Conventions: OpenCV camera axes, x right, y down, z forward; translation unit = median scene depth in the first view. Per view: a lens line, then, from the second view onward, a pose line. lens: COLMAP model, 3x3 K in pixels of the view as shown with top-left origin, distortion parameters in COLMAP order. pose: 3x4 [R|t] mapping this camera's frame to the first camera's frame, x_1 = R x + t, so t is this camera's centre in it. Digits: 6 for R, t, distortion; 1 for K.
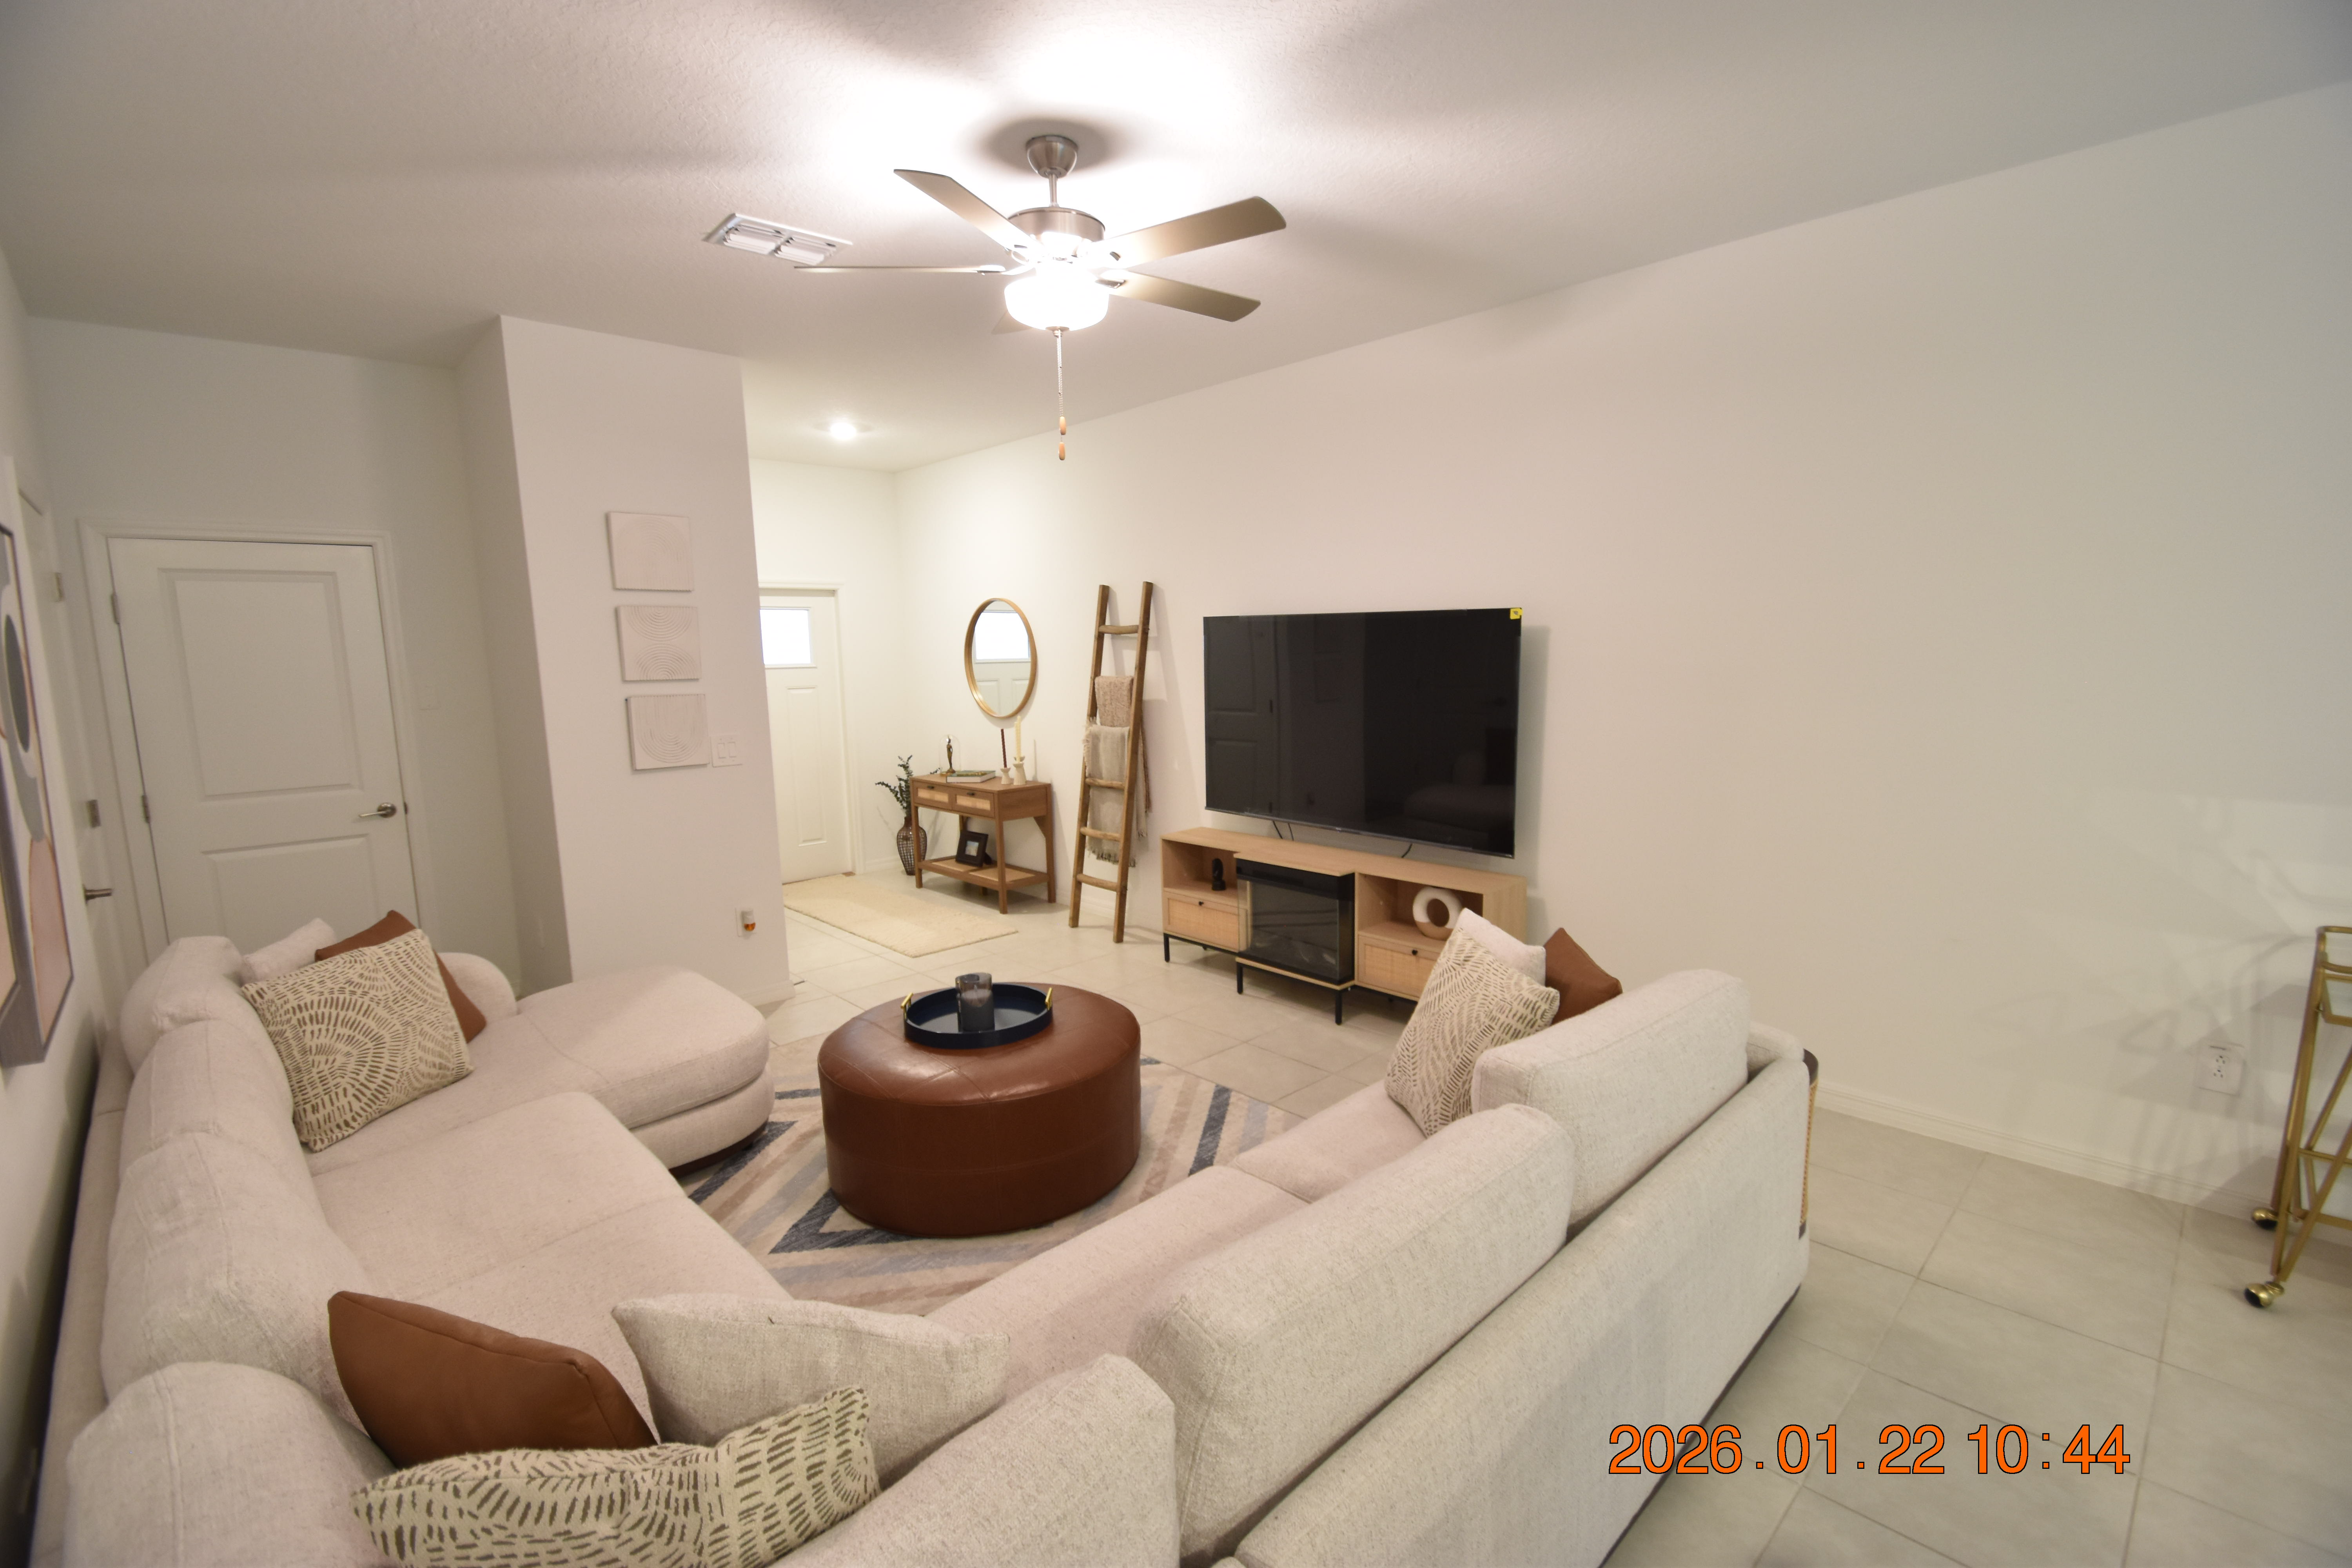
lens RADIAL K [[1030.8, 0, 1186.9], [0, 1030.8, 799.6], [0, 0, 1]] dist [0.005571, -0.009458]
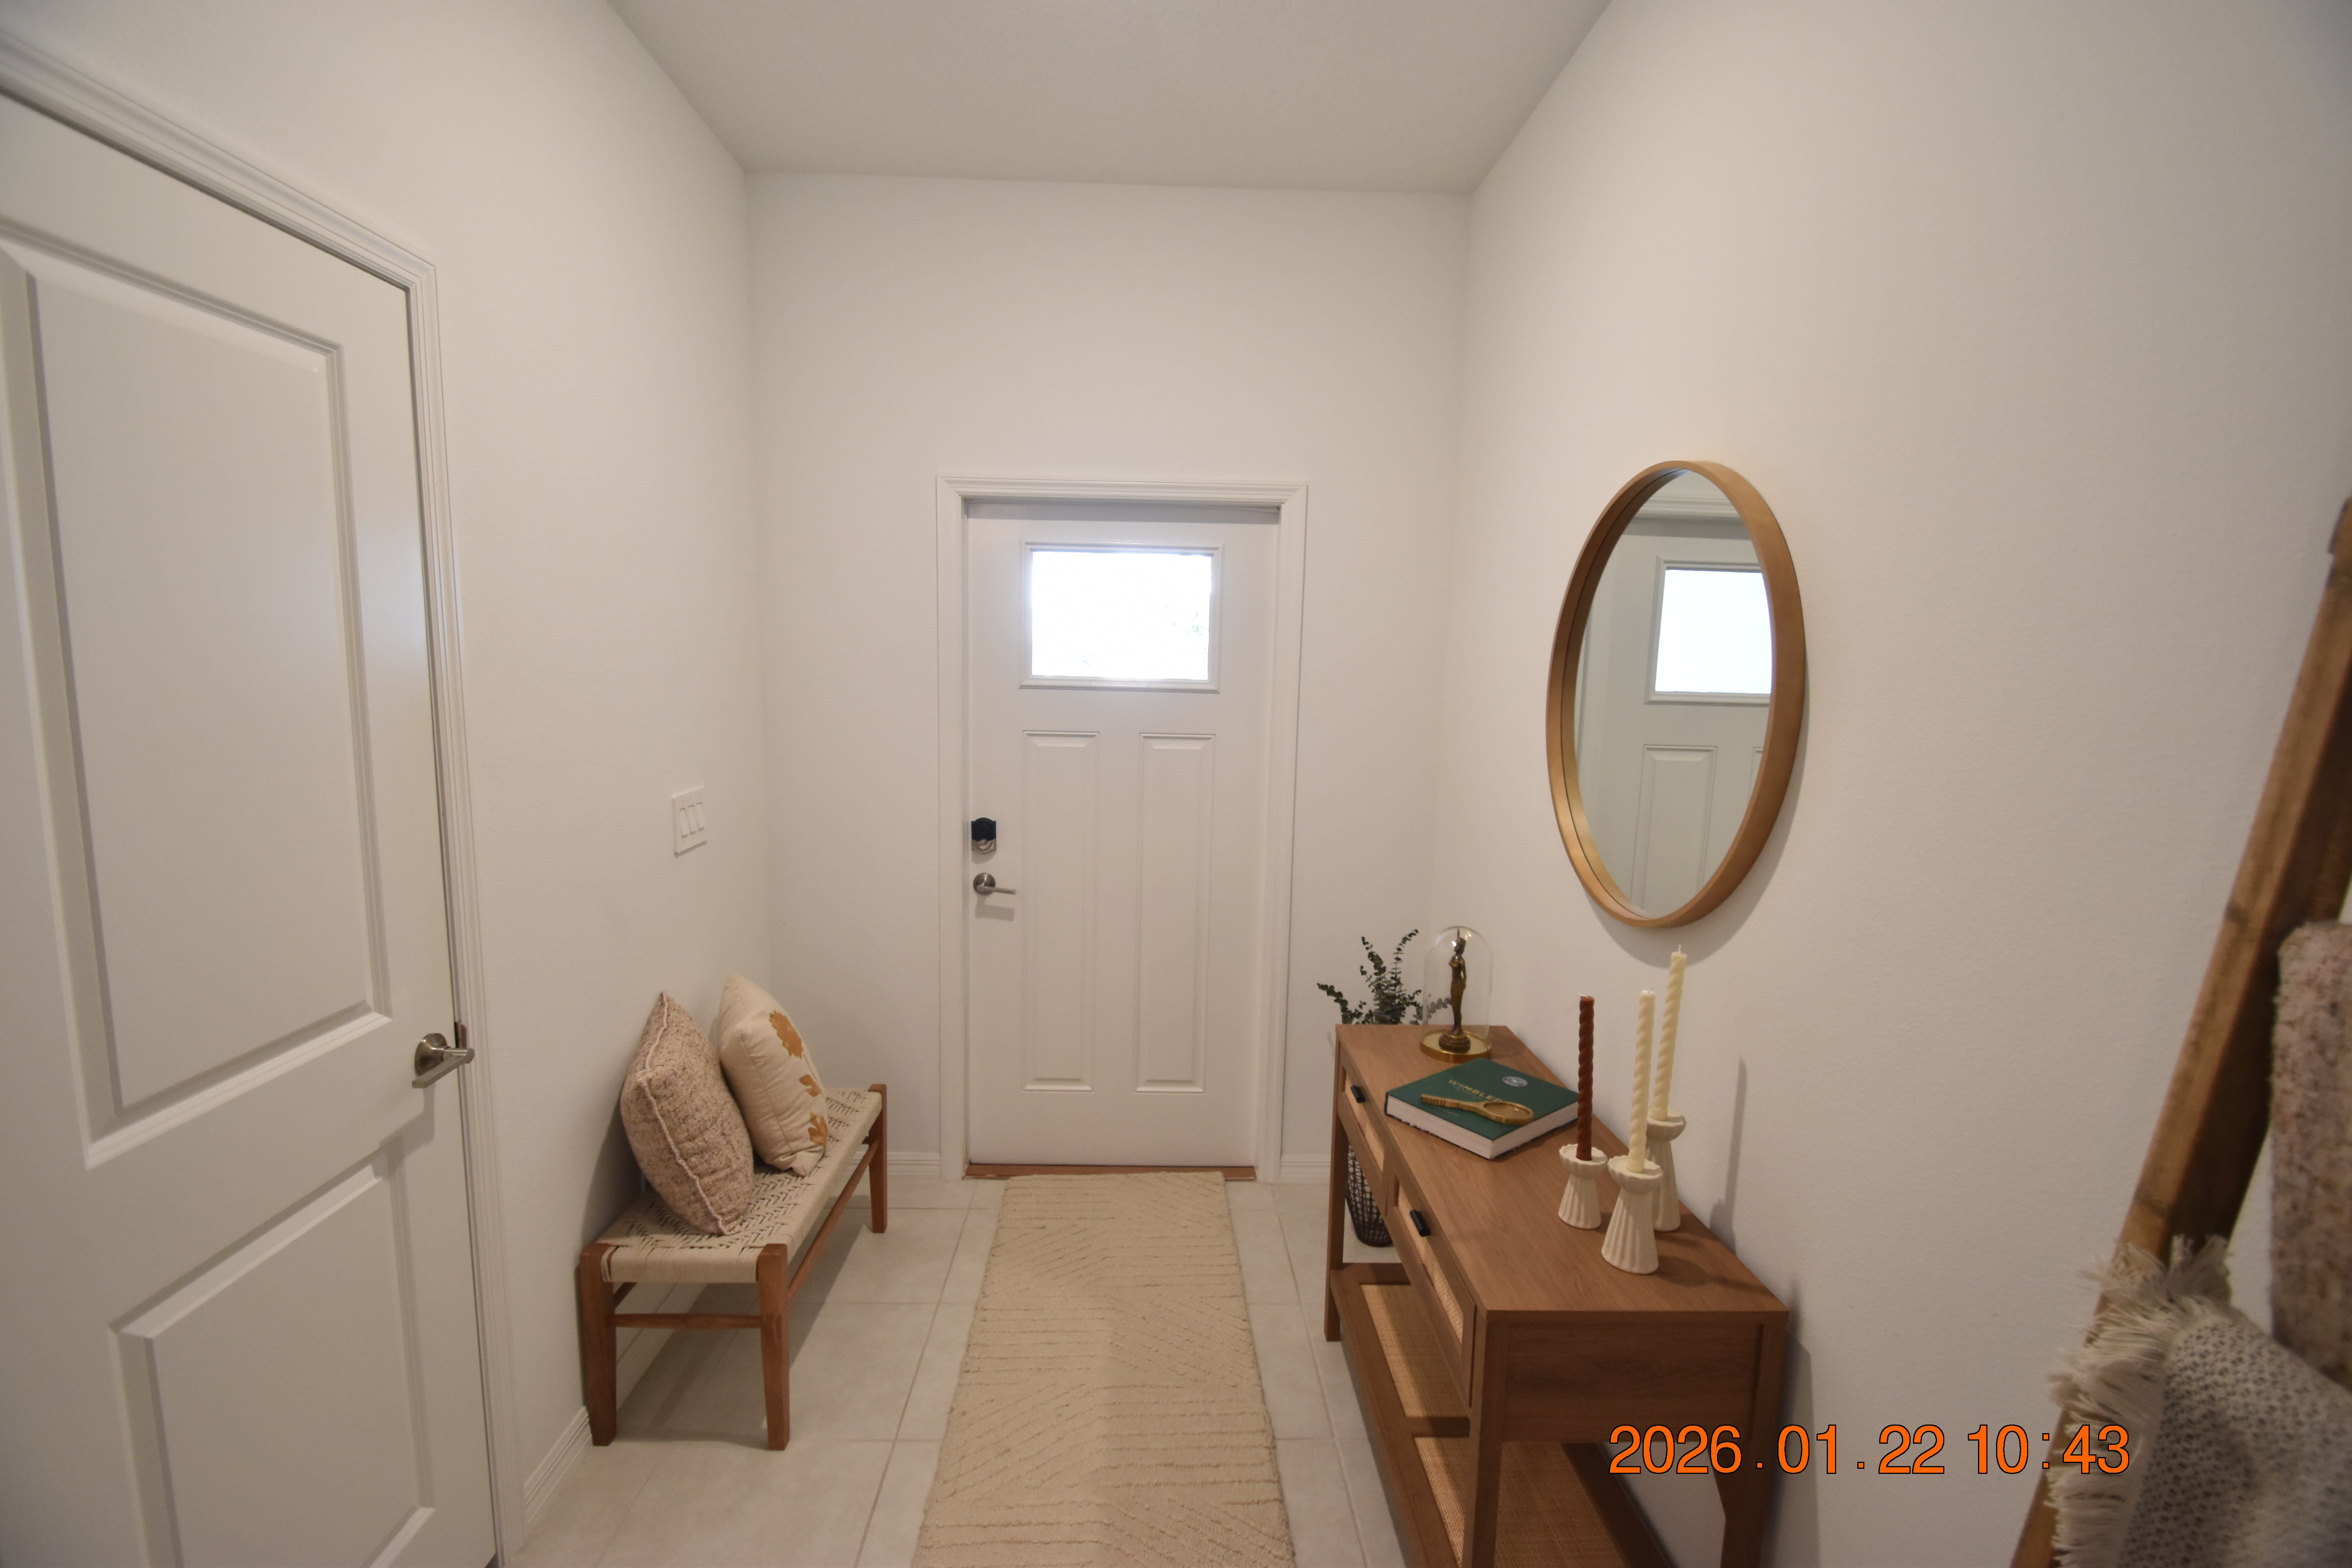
lens RADIAL K [[1030.8, 0, 1173.7], [0, 1030.8, 806.7], [0, 0, 1]] dist [0.005571, -0.009458]
pose [[0.747320, 0.136918, -0.650205, -0.094149], [-0.143558, 0.988699, 0.043198, -0.100739], [0.648771, 0.061060, 0.758530, 0.692358]]
